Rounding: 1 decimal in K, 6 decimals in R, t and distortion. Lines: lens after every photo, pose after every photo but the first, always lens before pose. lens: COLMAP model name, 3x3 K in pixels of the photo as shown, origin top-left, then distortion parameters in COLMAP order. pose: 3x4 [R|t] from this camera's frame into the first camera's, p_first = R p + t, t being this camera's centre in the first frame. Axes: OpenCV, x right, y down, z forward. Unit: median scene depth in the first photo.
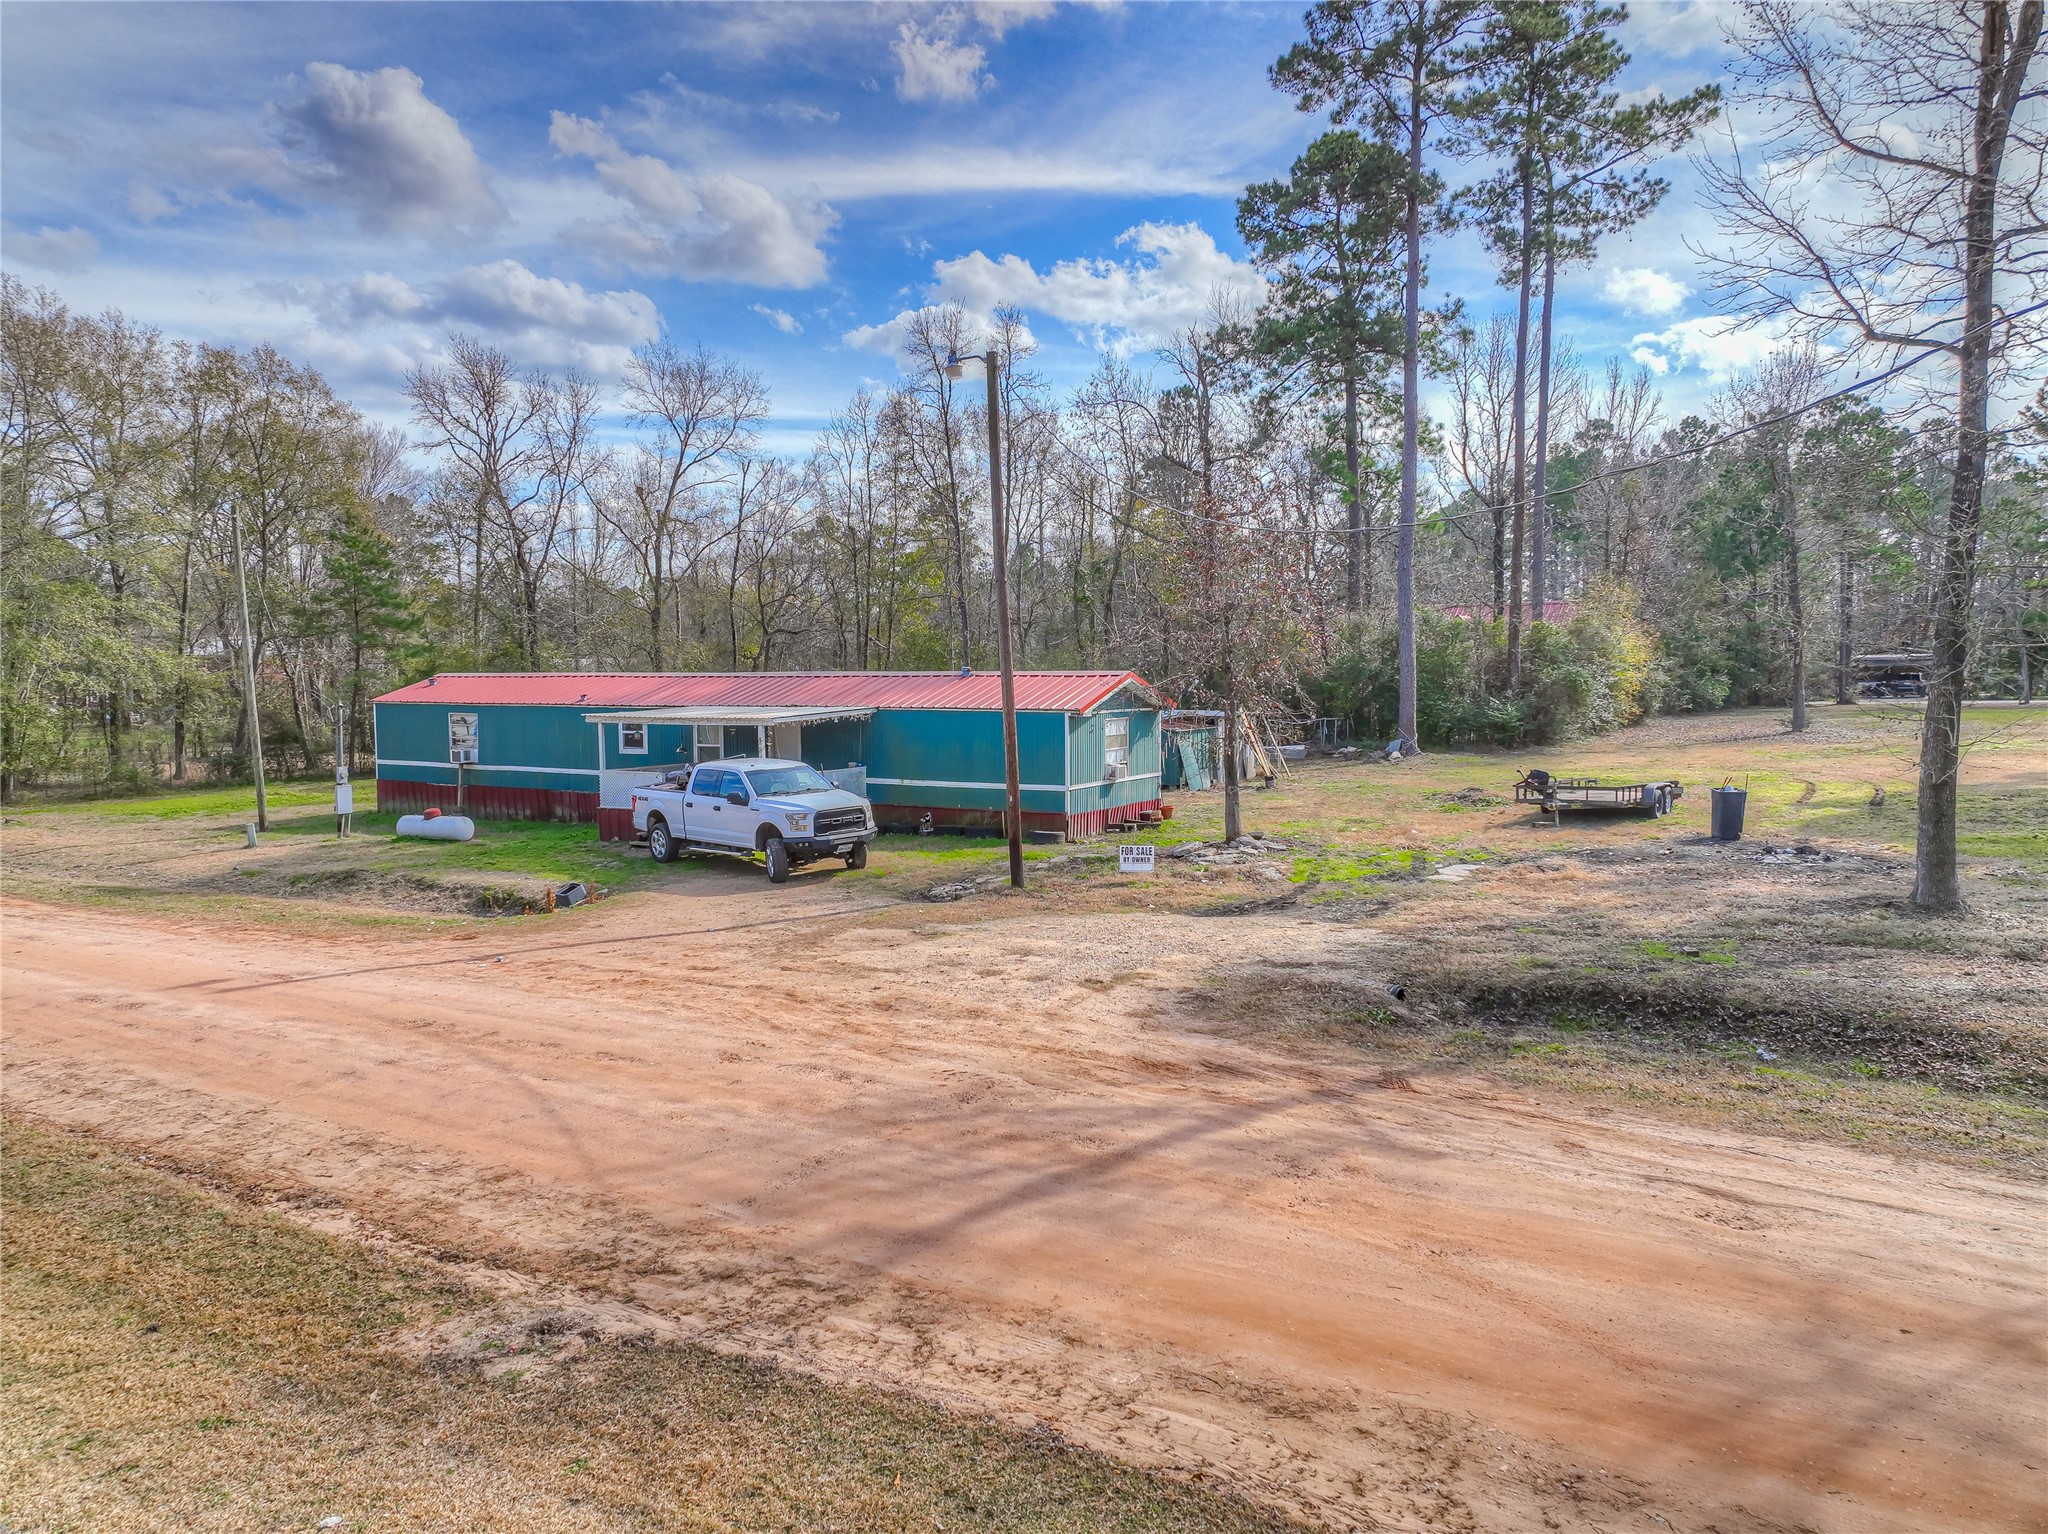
lens RADIAL K [[1440.2, 0, 1028.7], [0, 1440.2, 763.9], [0, 0, 1]] dist [0.007634, 0.026814]
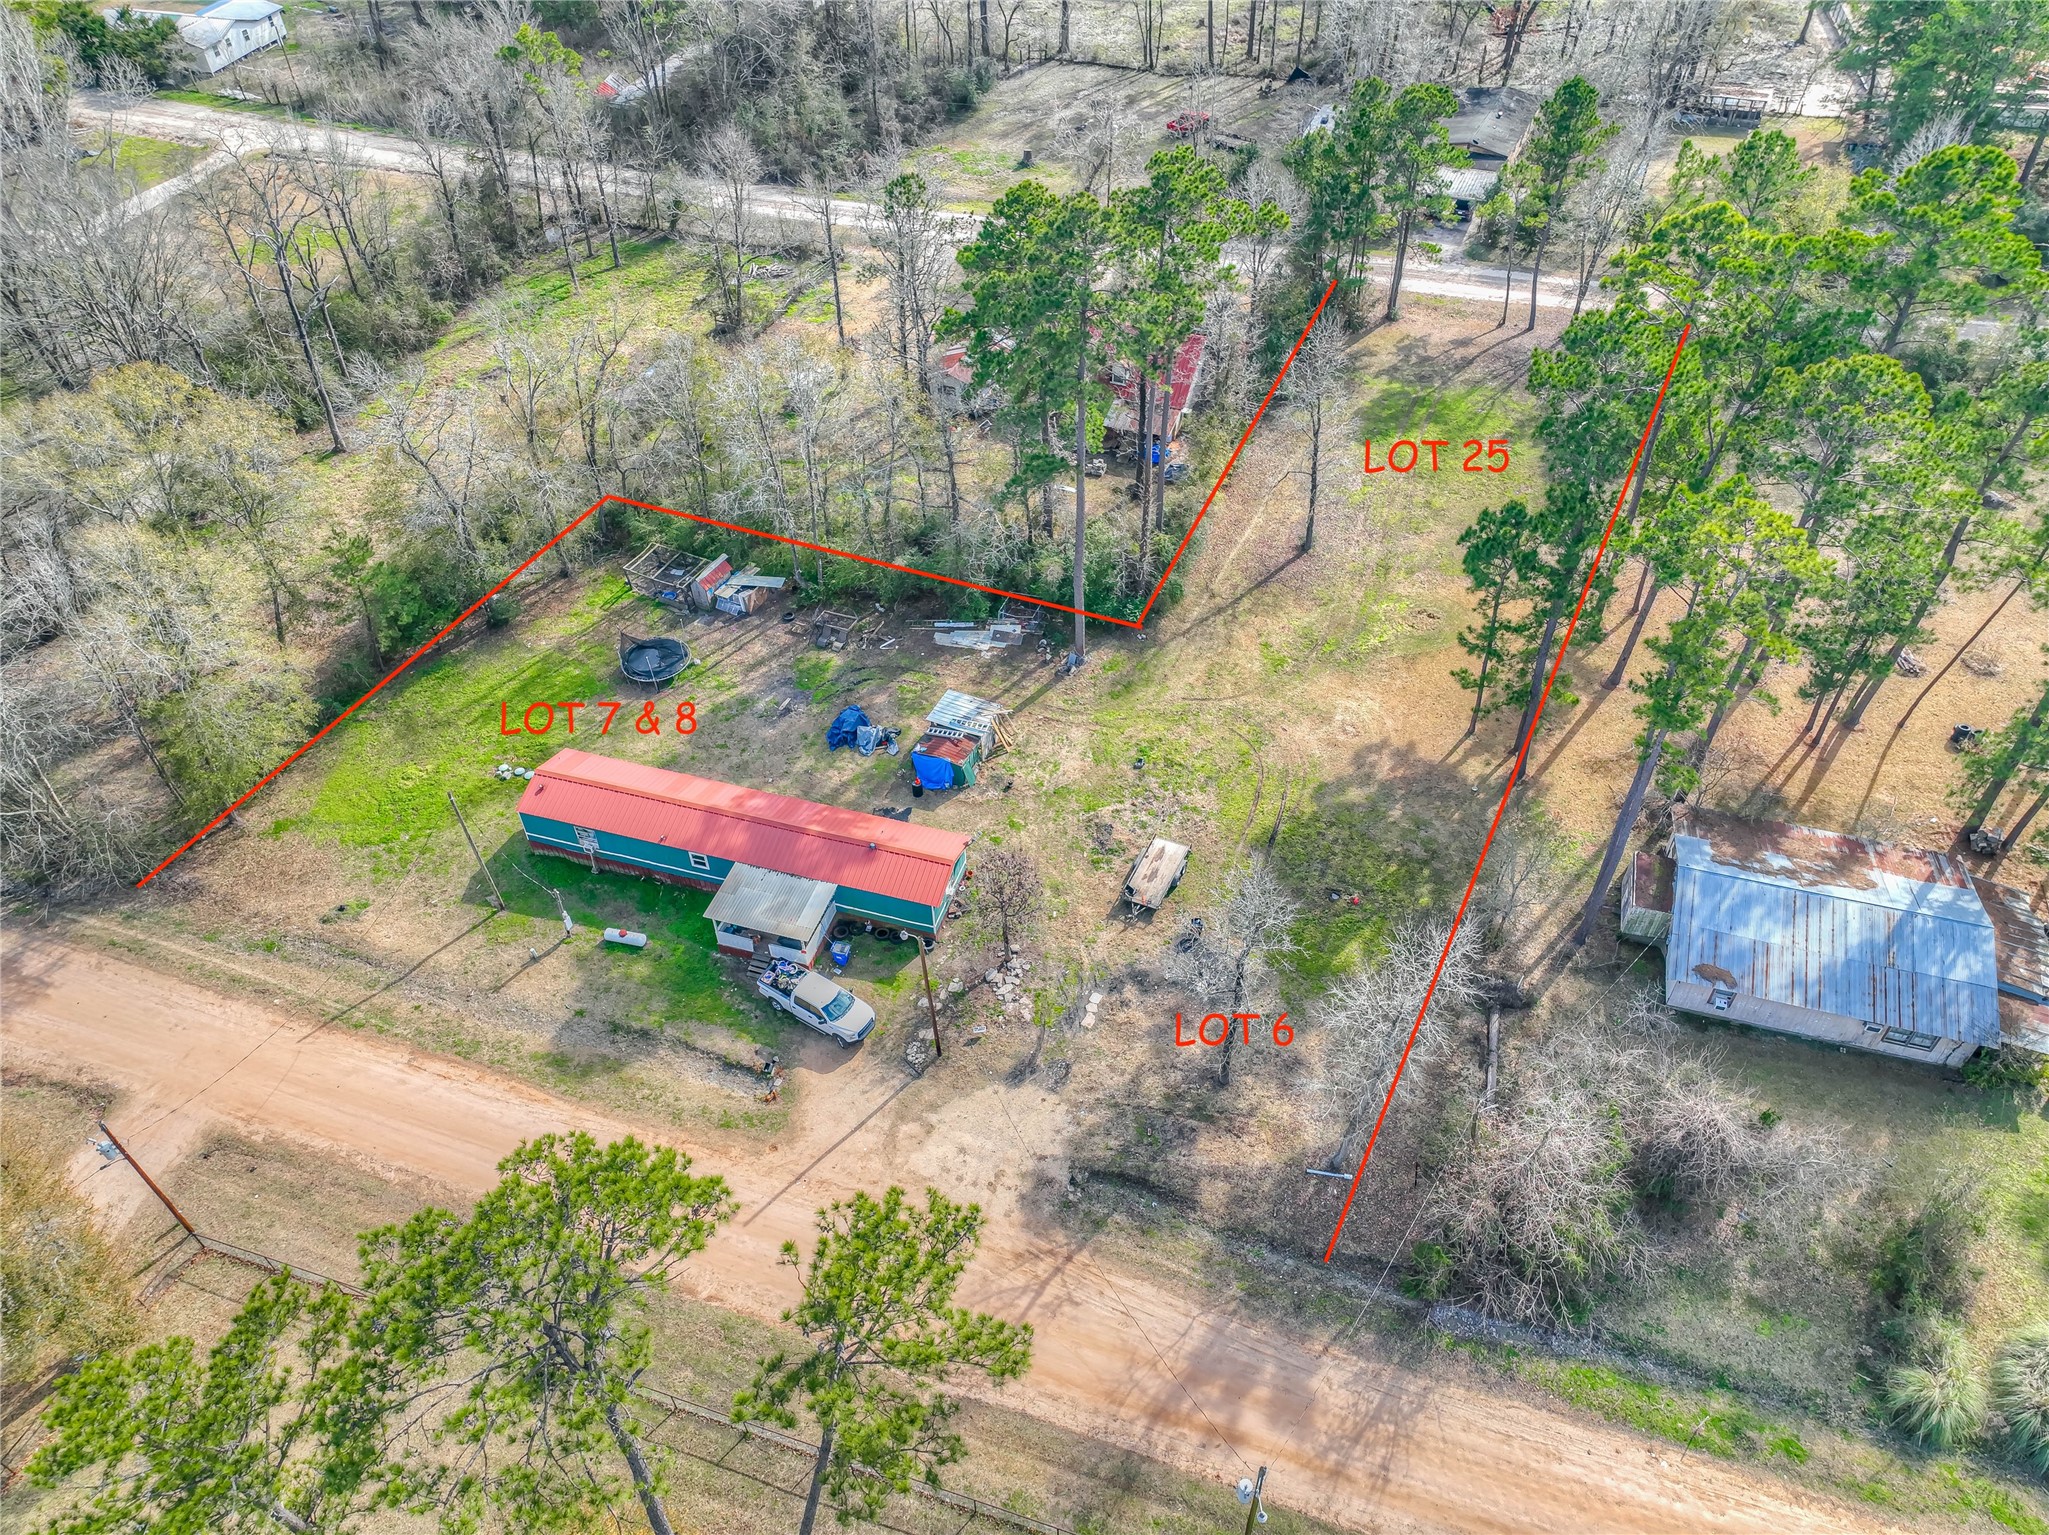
lens RADIAL K [[1440.9, 0, 1030.9], [0, 1440.9, 767.8], [0, 0, 1]] dist [0.007634, 0.026814]
pose [[0.974957, -0.157545, 0.156968, -0.110357], [0.024385, 0.777285, 0.628676, -1.255284], [-0.221054, -0.609104, 0.761661, -0.492837]]
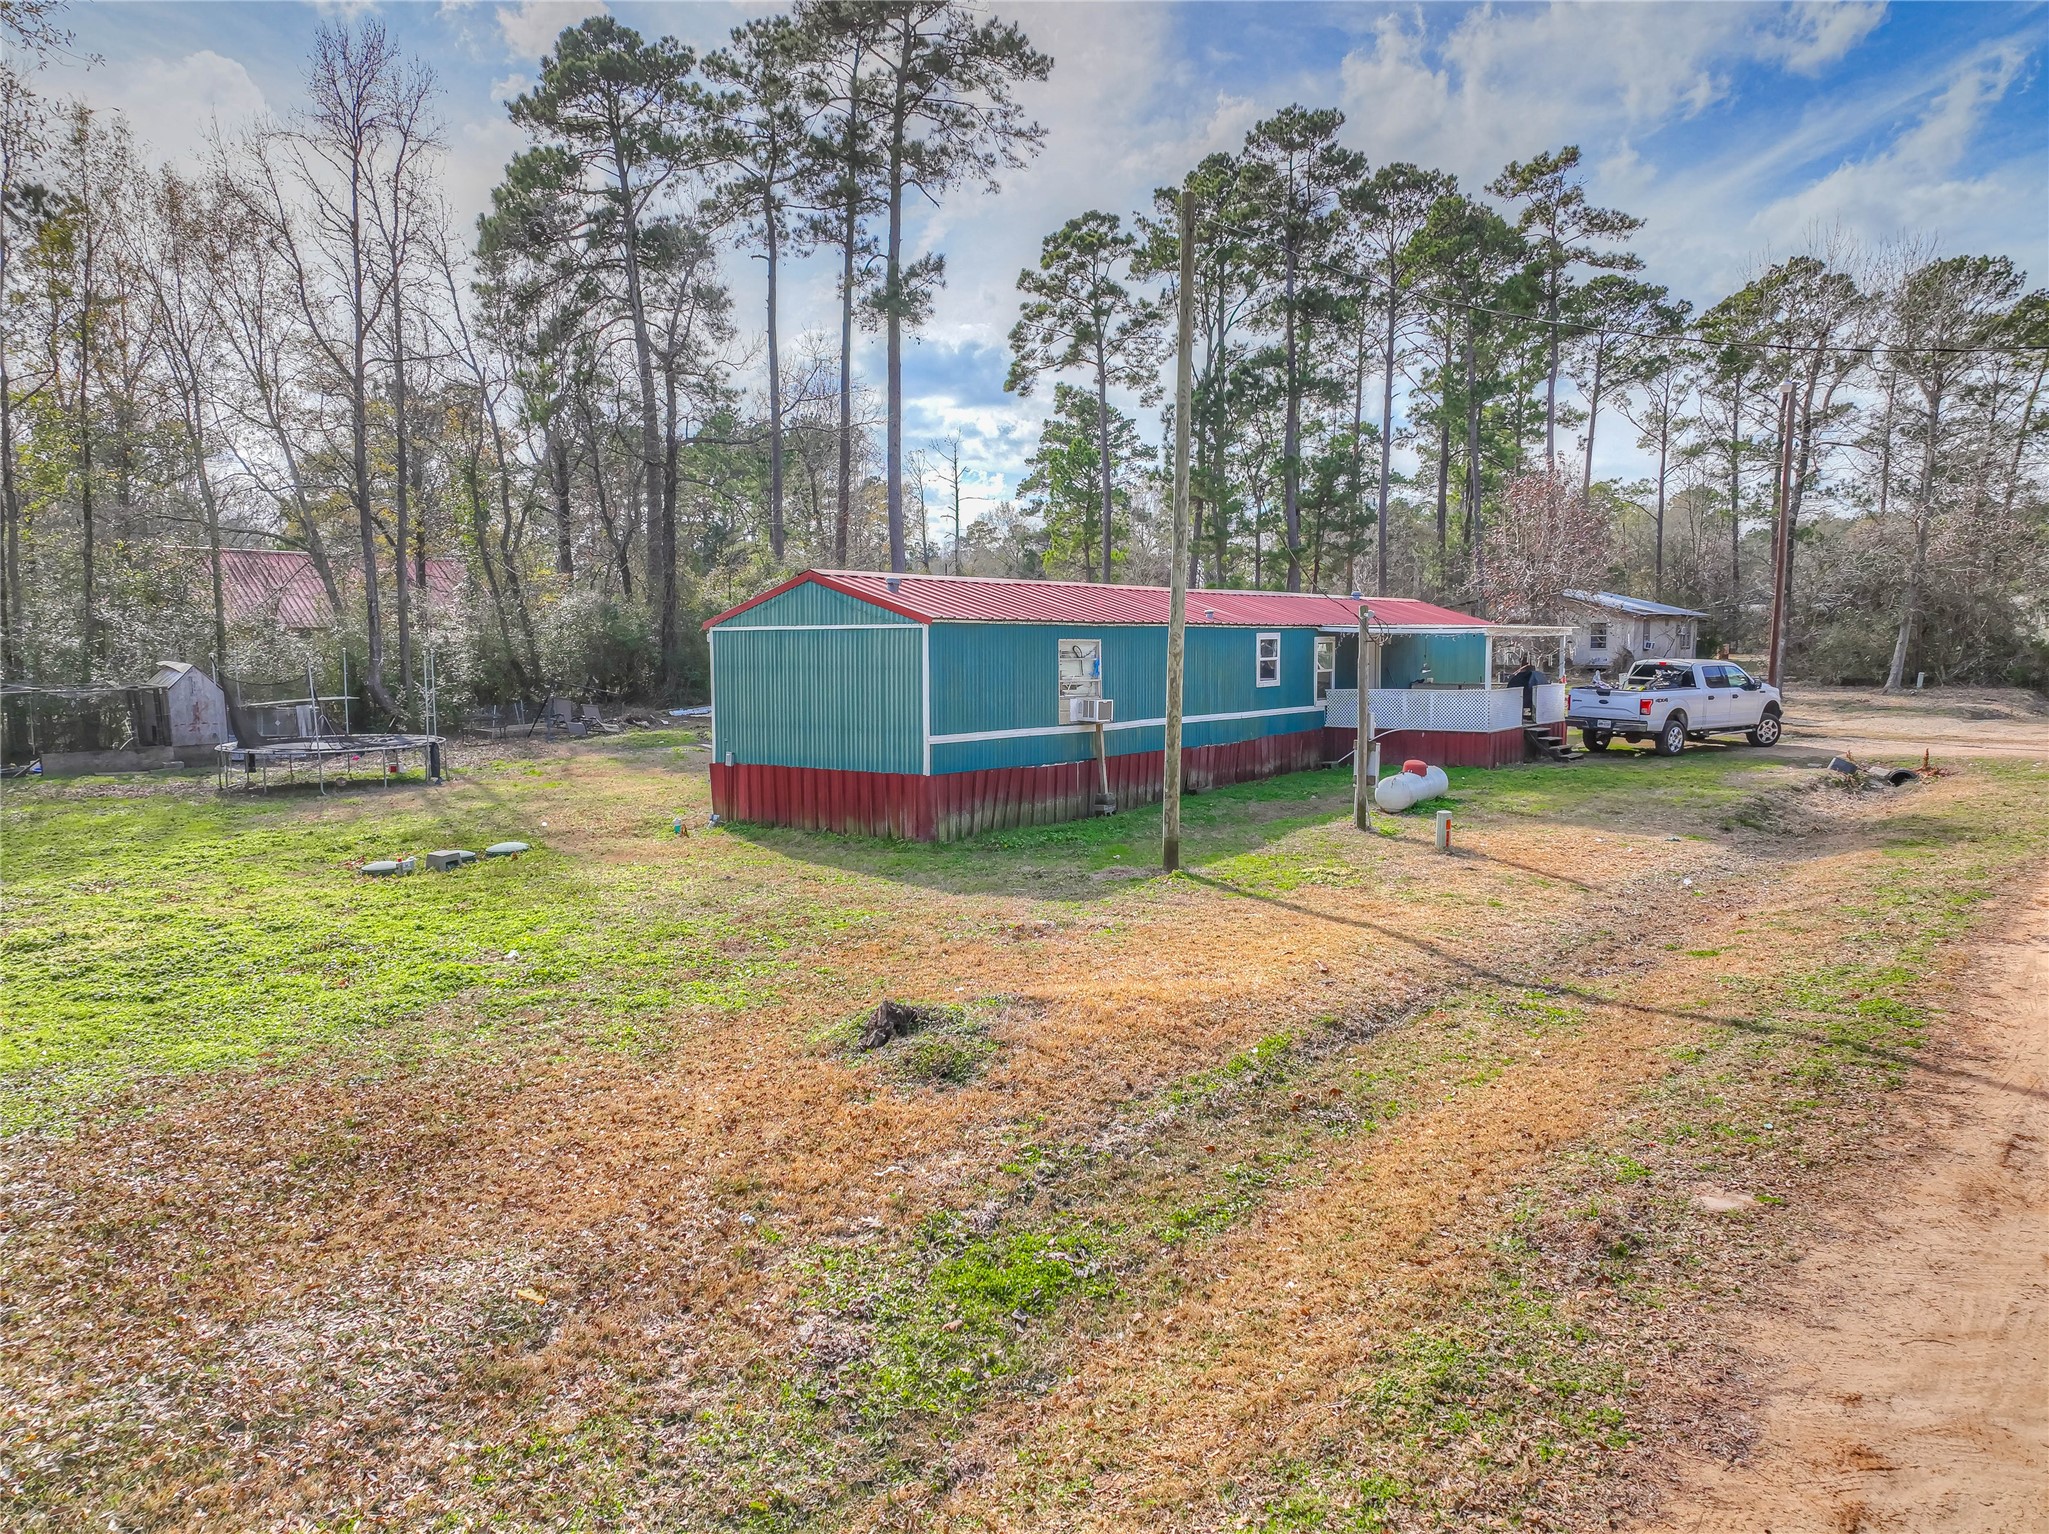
lens RADIAL K [[1440.9, 0, 1038.1], [0, 1440.9, 772.6], [0, 0, 1]] dist [0.007634, 0.026814]
pose [[0.127946, -0.078745, 0.988650, -0.987167], [0.078291, 0.994534, 0.069081, -0.022927], [-0.988686, 0.068564, 0.133412, 0.945838]]
